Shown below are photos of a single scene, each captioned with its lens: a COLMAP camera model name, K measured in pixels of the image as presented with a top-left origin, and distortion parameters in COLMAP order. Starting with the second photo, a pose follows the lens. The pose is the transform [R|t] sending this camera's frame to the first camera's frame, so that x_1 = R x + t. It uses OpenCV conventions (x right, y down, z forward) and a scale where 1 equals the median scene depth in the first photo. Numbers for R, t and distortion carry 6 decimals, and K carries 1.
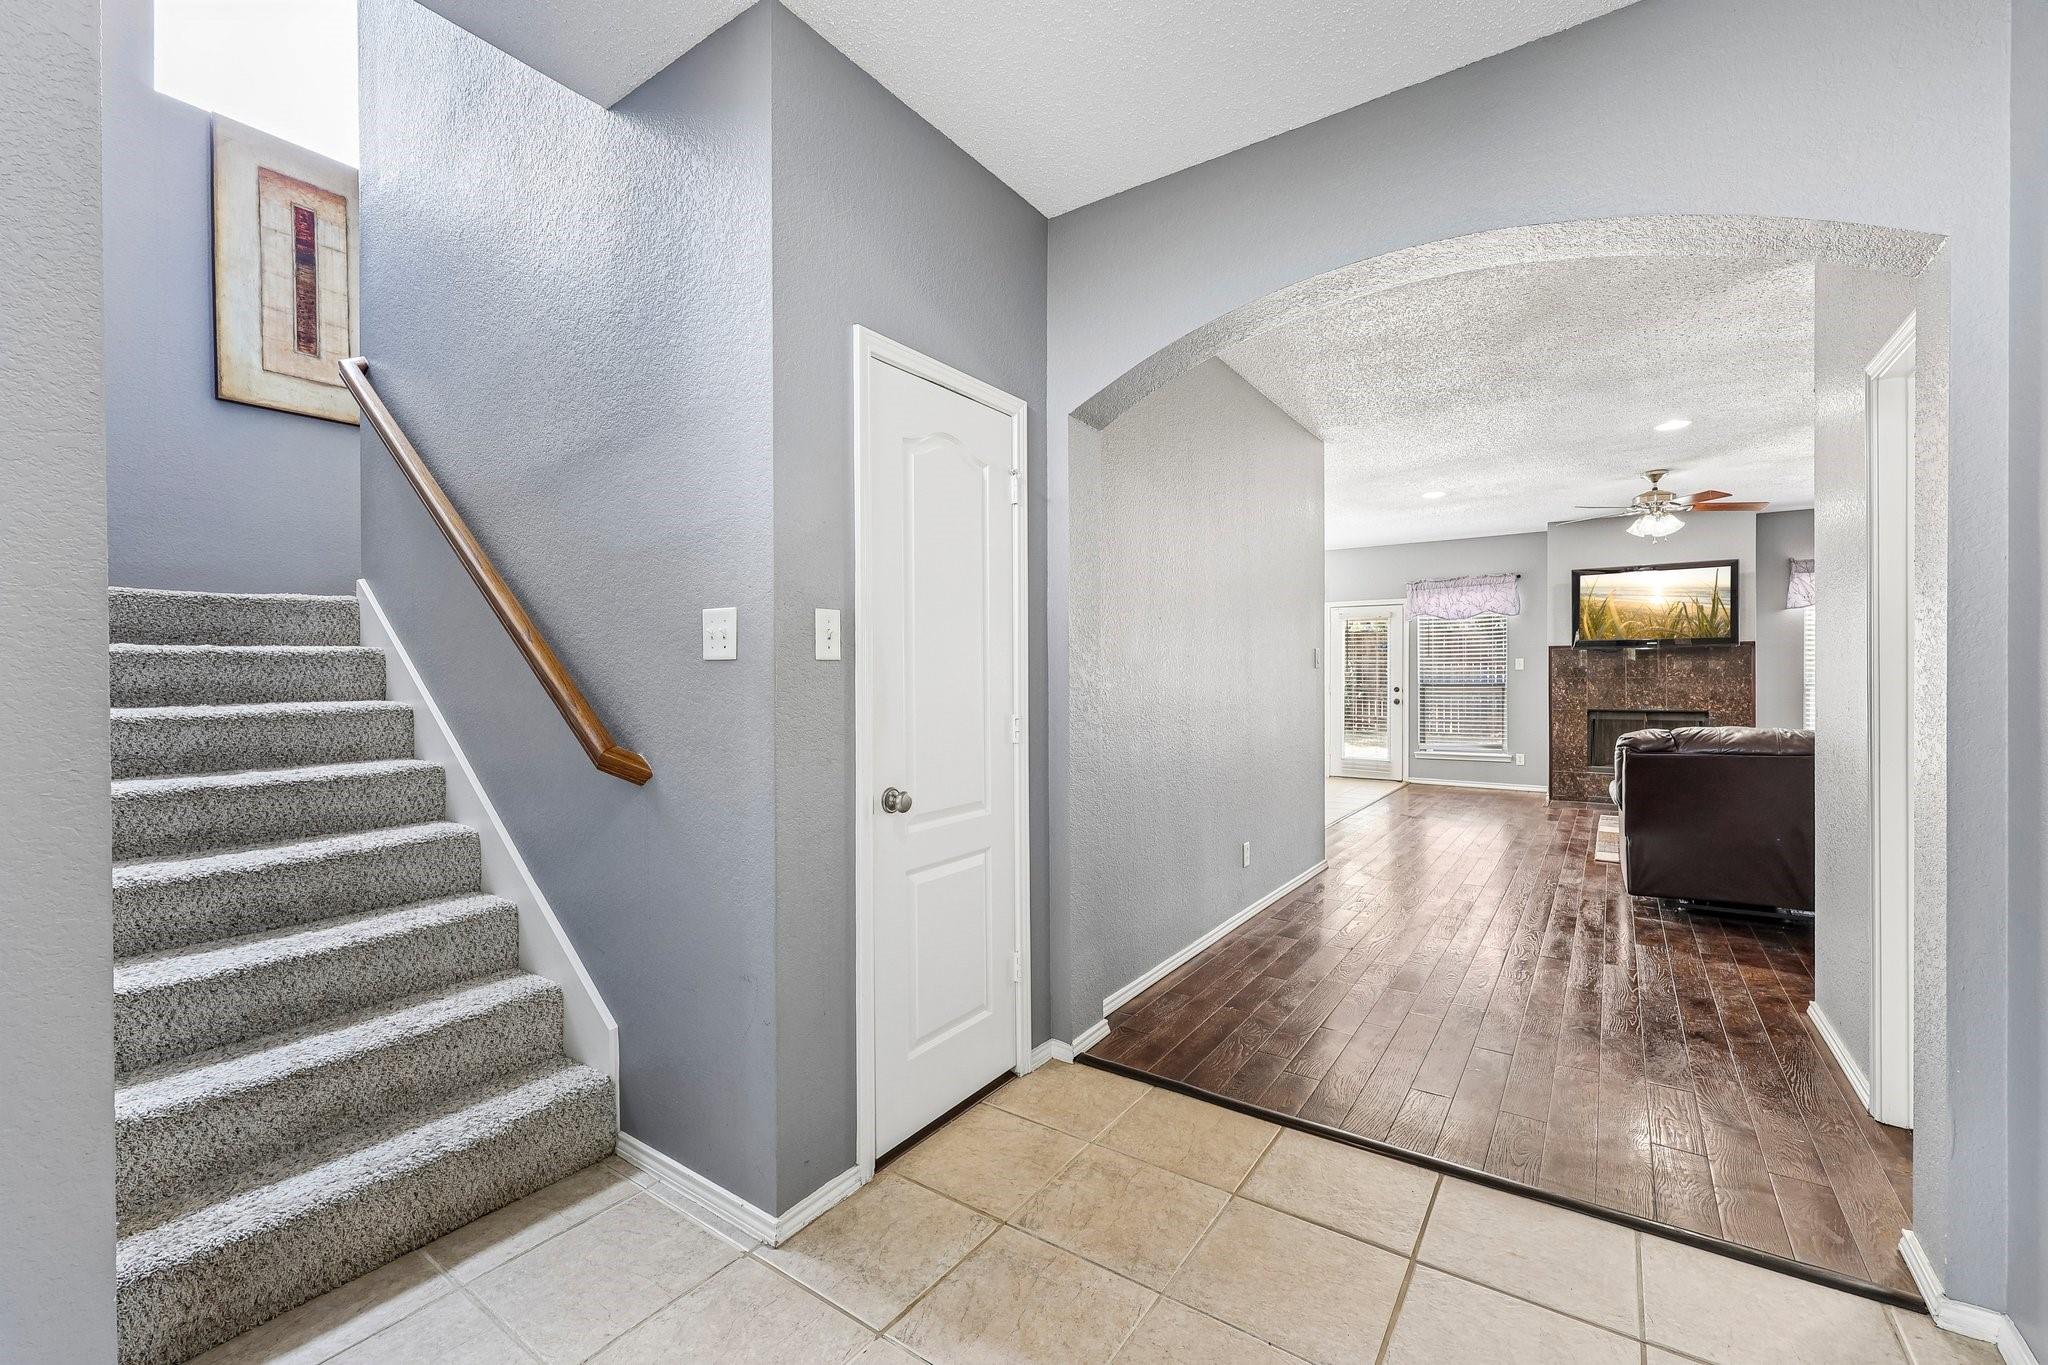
lens RADIAL K [[844.5, 0, 1025.8], [0, 844.5, 678.2], [0, 0, 1]] dist [0.001901, 0.000915]
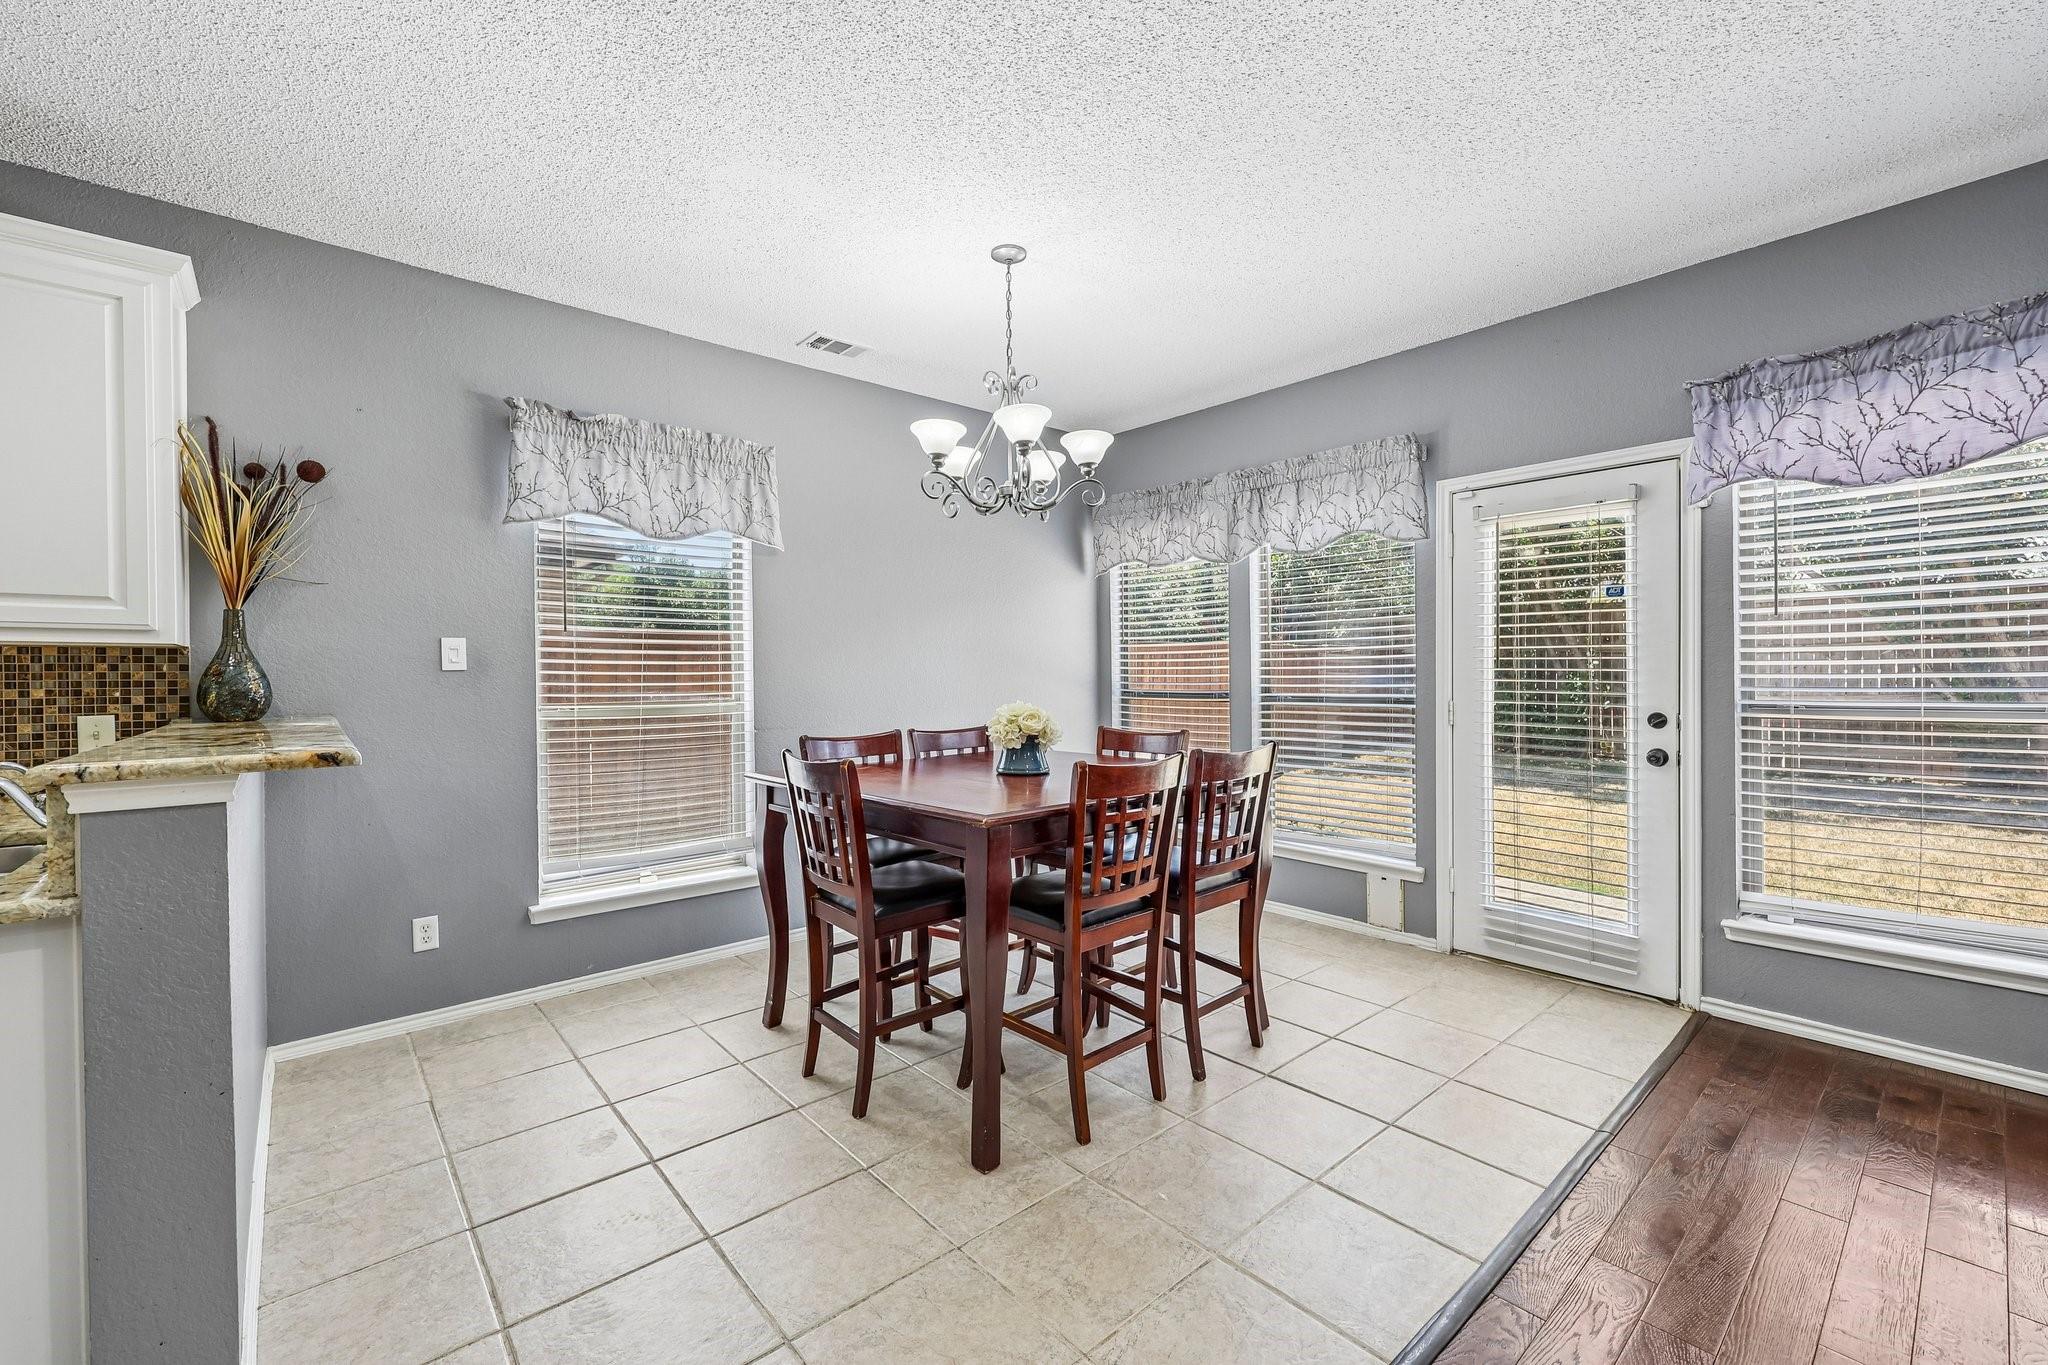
lens RADIAL K [[844.5, 0, 1033.4], [0, 844.5, 678.1], [0, 0, 1]] dist [0.001901, 0.000915]
pose [[0.966549, -0.007662, -0.256367, 0.327049], [0.008808, 0.999956, 0.003324, -0.007125], [0.256330, -0.005471, 0.966574, 0.703303]]
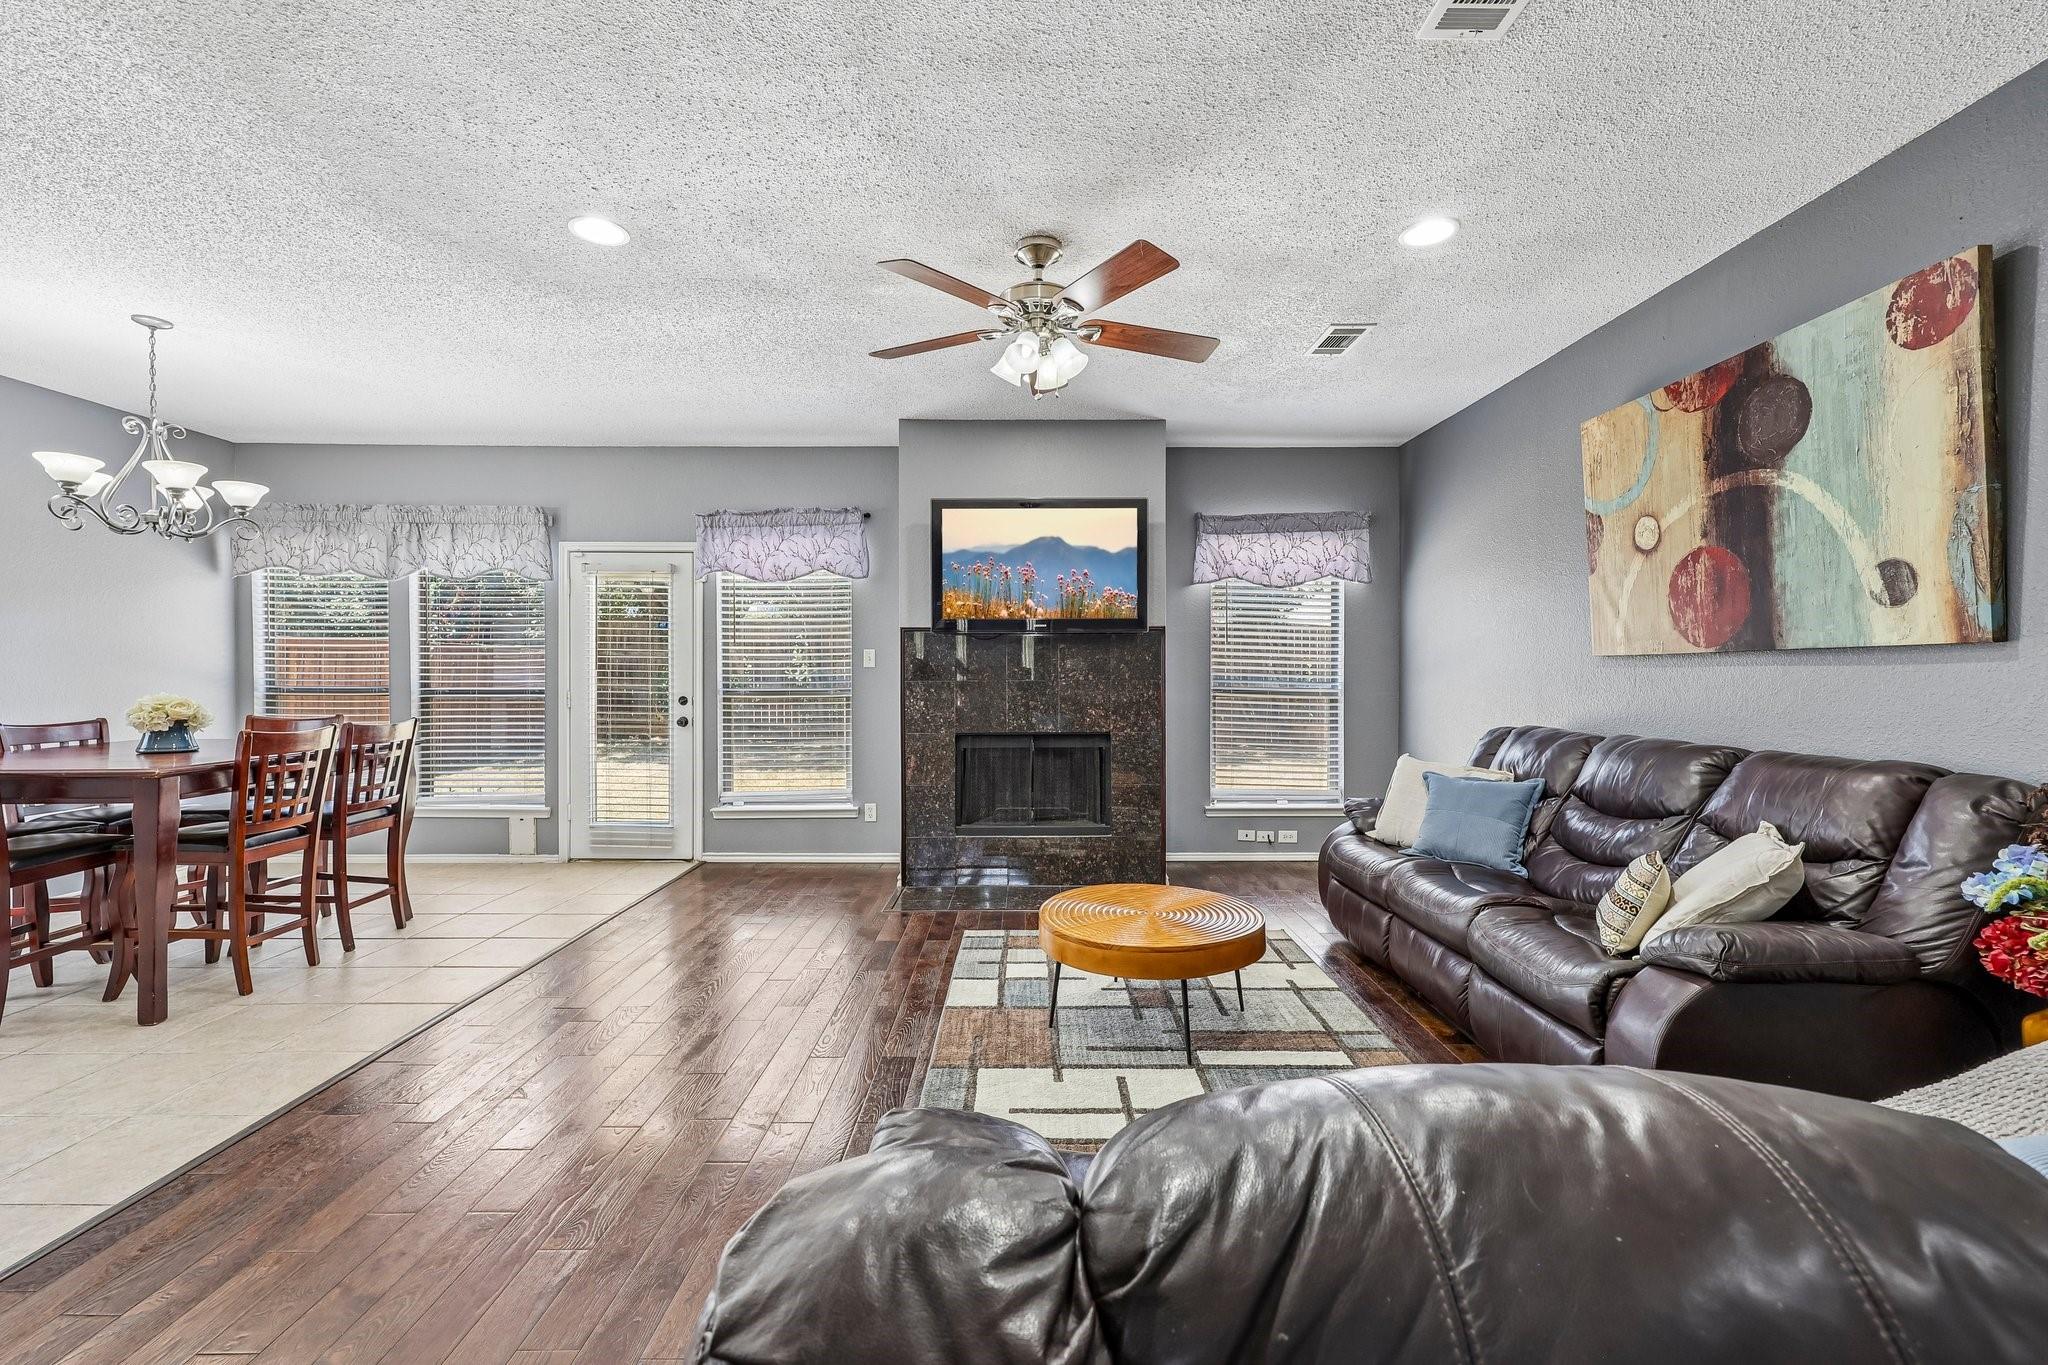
lens RADIAL K [[844.5, 0, 1024.0], [0, 844.5, 681.2], [0, 0, 1]] dist [0.001901, 0.000915]
pose [[0.830987, -0.005649, 0.556262, 0.353484], [-0.000266, 0.999944, 0.010553, -0.006790], [-0.556291, -0.008918, 0.830940, 0.449190]]
